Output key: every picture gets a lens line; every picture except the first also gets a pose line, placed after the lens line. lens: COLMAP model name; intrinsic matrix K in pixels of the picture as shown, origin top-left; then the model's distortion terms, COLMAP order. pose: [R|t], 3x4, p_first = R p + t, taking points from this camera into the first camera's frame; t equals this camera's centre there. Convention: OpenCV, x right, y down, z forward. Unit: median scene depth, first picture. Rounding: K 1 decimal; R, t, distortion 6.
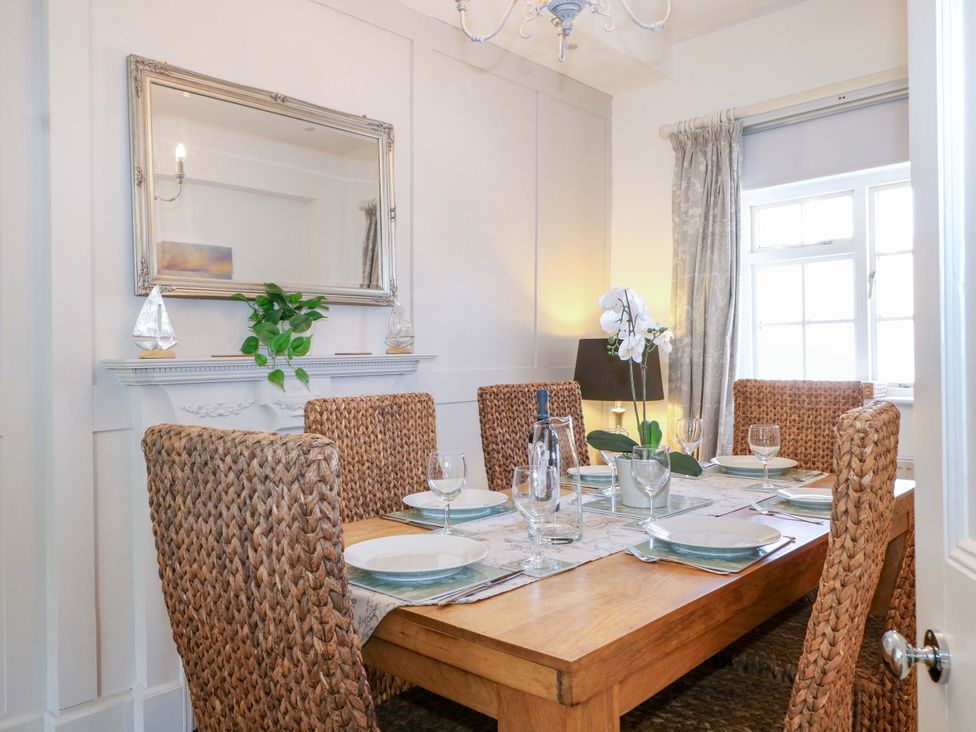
lens RADIAL K [[761.7, 0, 488.0], [0, 761.7, 366.0], [0, 0, 1]] dist [-0.006449, -0.008986]
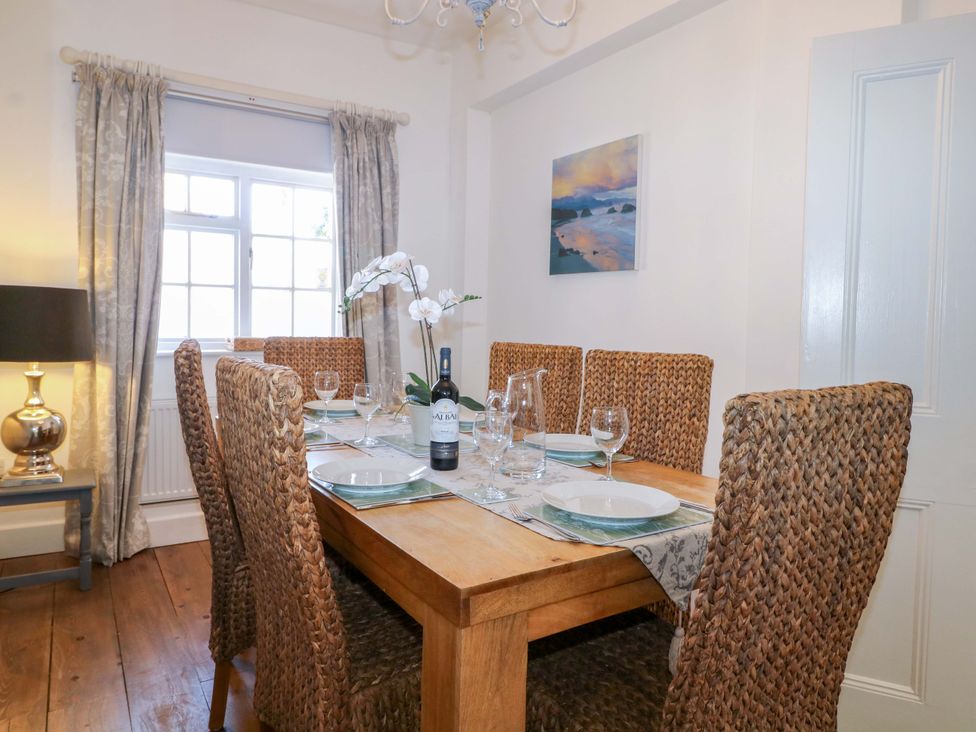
lens RADIAL K [[621.7, 0, 504.8], [0, 621.7, 345.4], [0, 0, 1]] dist [-0.002403, -0.027905]
pose [[0.214116, -0.016666, 0.976666, -0.379643], [-0.019182, 0.999590, 0.021262, 0.003799], [-0.976620, -0.023287, 0.213708, 0.367897]]
